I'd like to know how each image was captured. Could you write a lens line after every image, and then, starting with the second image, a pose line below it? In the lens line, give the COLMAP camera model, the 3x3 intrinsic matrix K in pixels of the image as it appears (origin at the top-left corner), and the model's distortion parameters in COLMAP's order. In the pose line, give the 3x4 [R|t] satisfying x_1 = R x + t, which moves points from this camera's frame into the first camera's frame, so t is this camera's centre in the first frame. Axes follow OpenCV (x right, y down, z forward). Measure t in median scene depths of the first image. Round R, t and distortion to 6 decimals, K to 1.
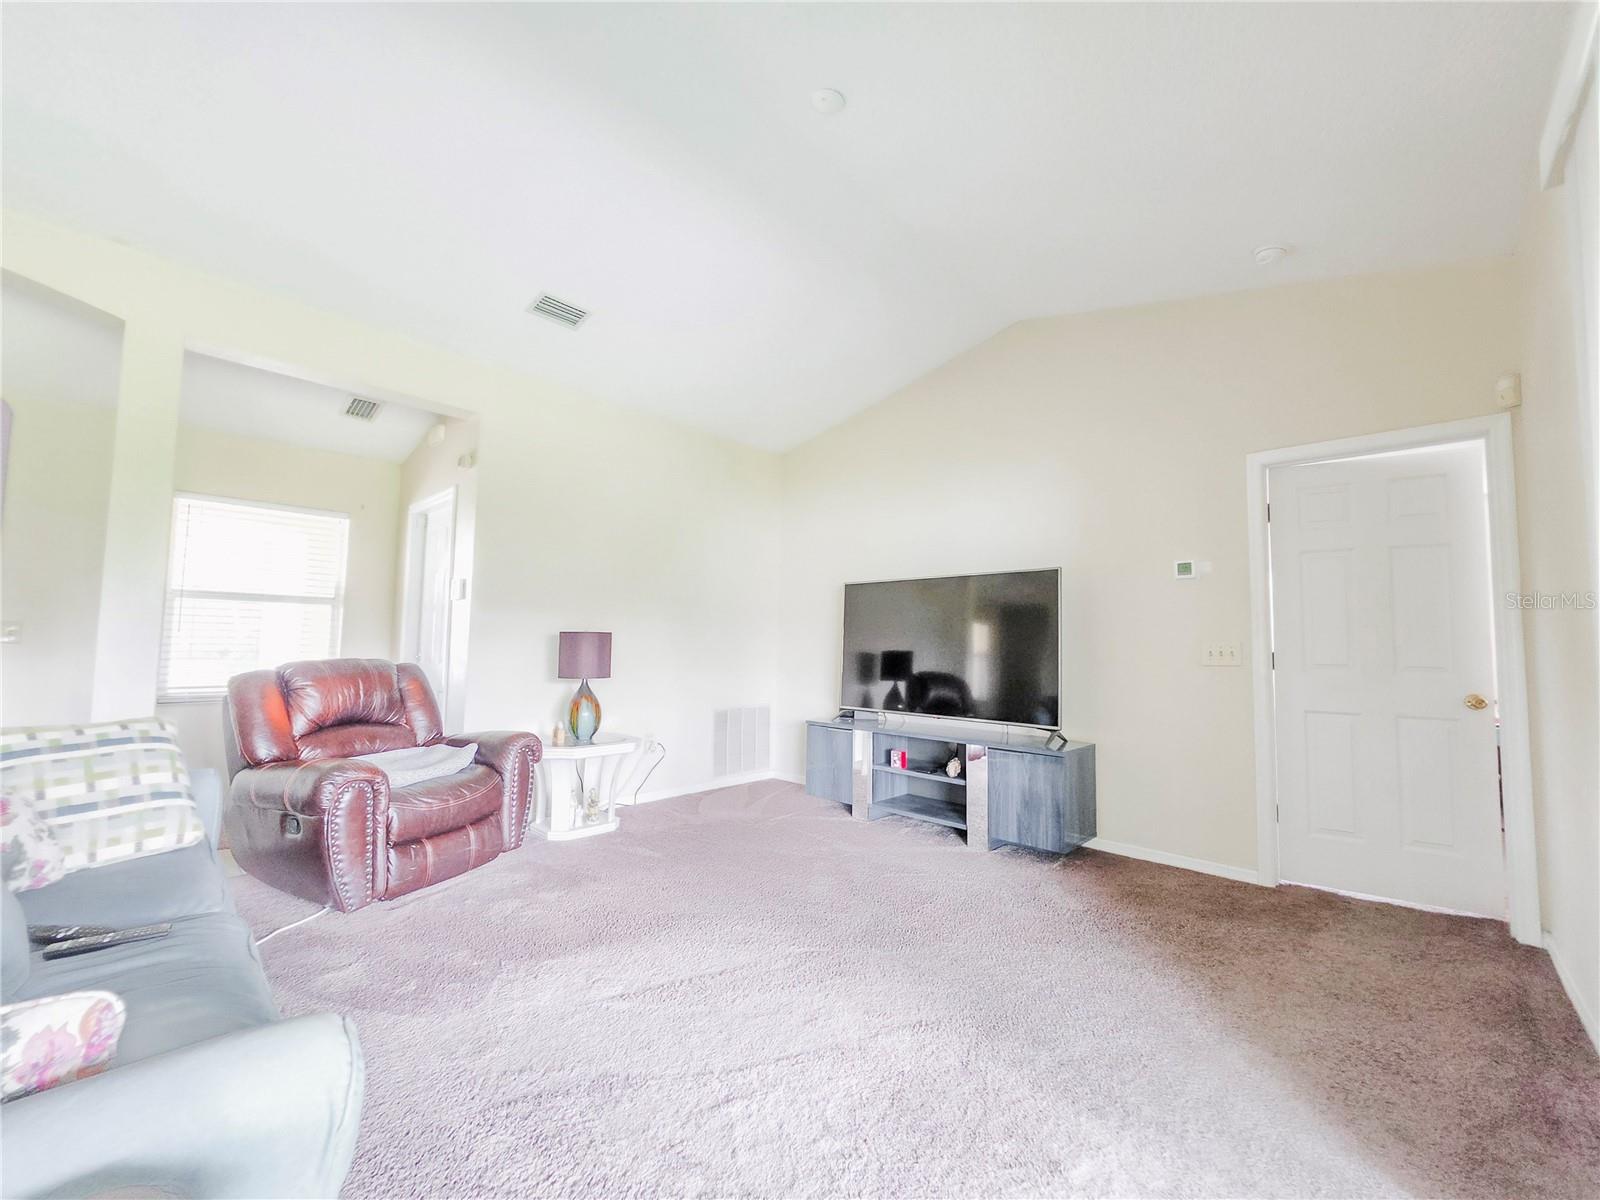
lens RADIAL K [[642.3, 0, 795.2], [0, 642.3, 598.1], [0, 0, 1]] dist [-0.005105, 0.002394]
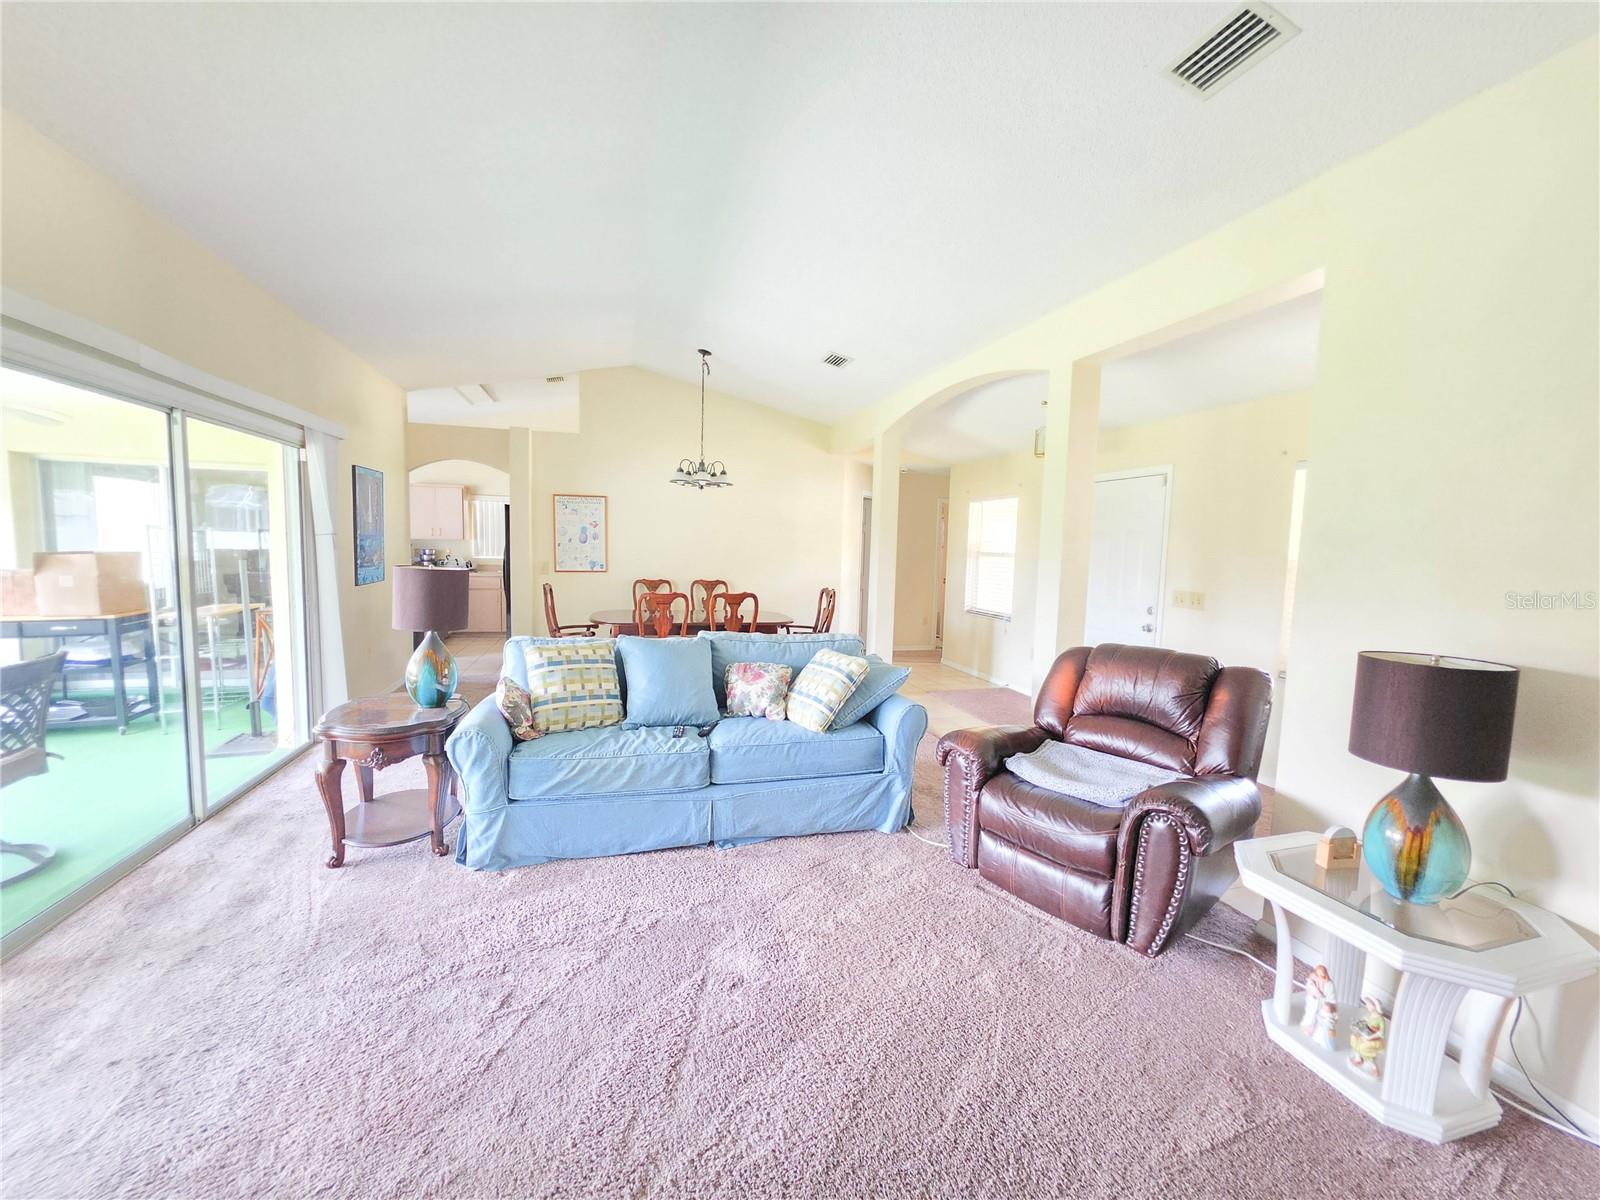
lens RADIAL K [[642.3, 0, 796.5], [0, 642.3, 603.0], [0, 0, 1]] dist [-0.005105, 0.002394]
pose [[-0.502874, 0.045835, -0.863144, 0.288928], [0.025422, 0.998945, 0.038235, -0.017040], [0.863986, -0.002715, -0.503509, 0.924567]]
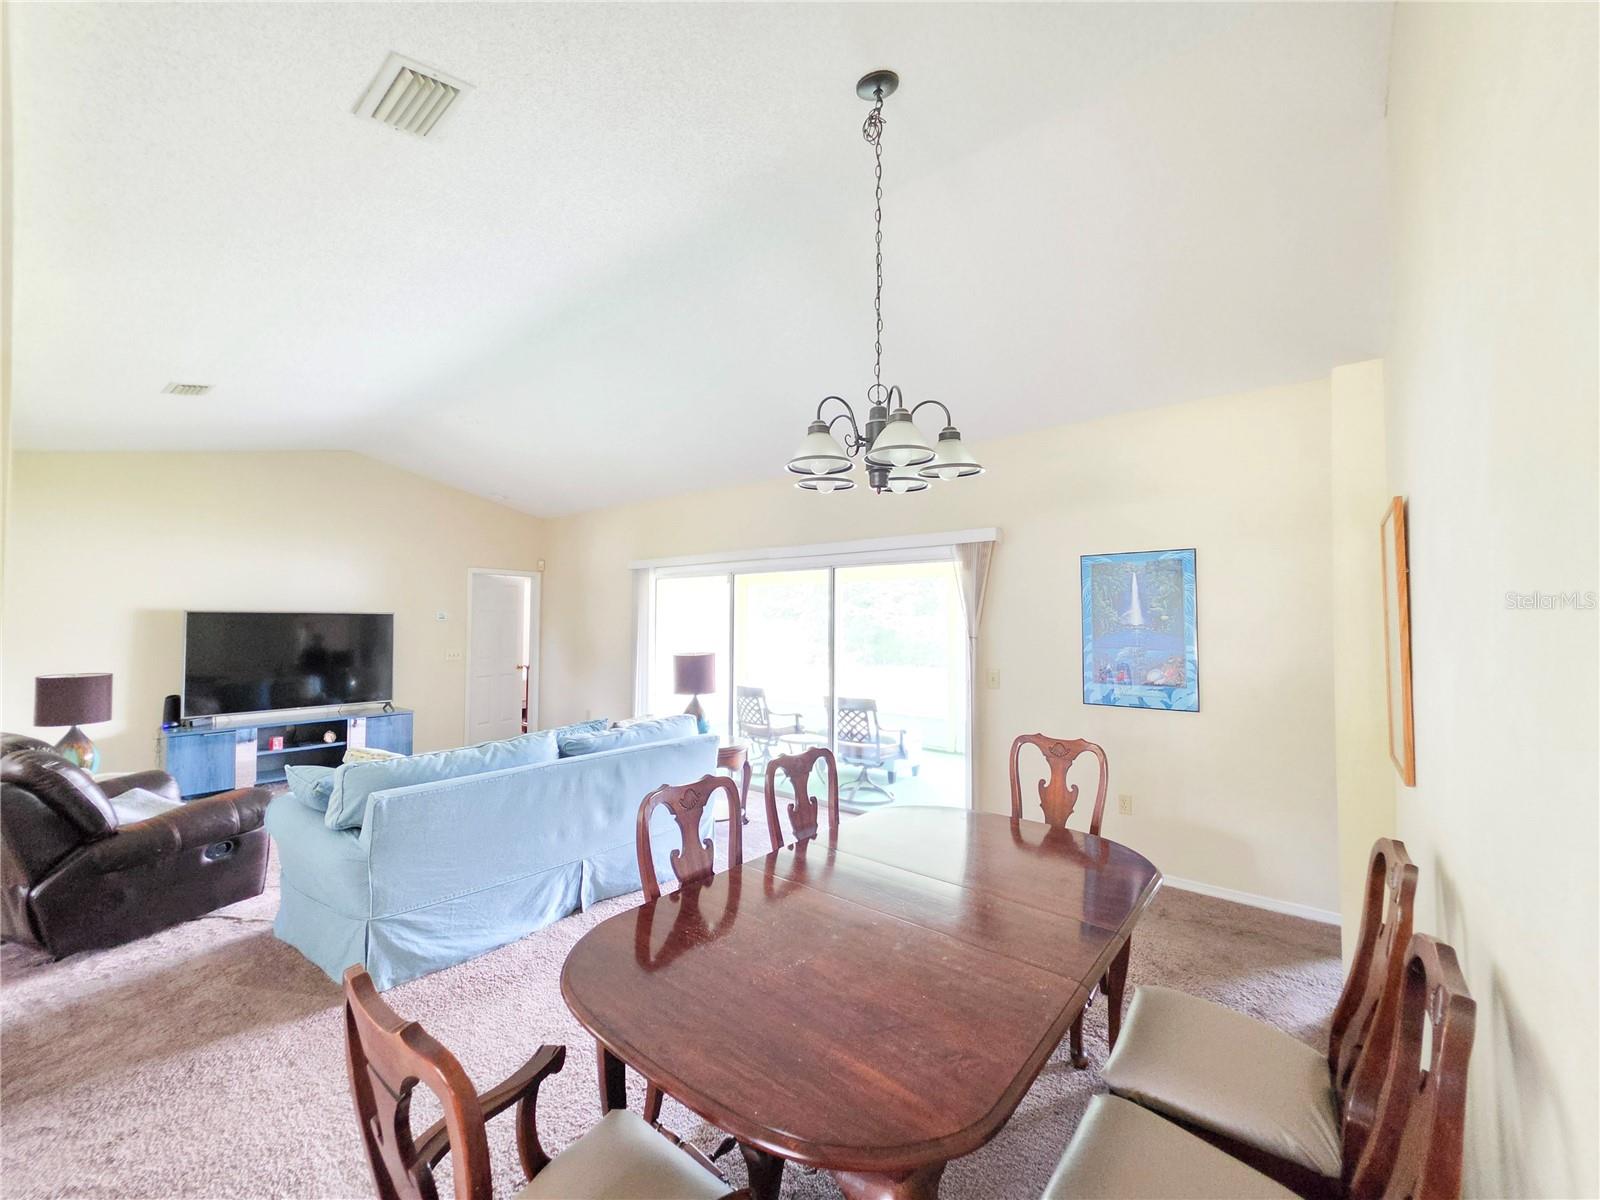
lens RADIAL K [[642.3, 0, 799.2], [0, 642.3, 600.9], [0, 0, 1]] dist [-0.005105, 0.002394]
pose [[-0.087207, 0.012698, 0.996109, -1.494647], [-0.081723, 0.996457, -0.019857, -0.140221], [-0.992833, -0.083136, -0.085860, 0.009704]]
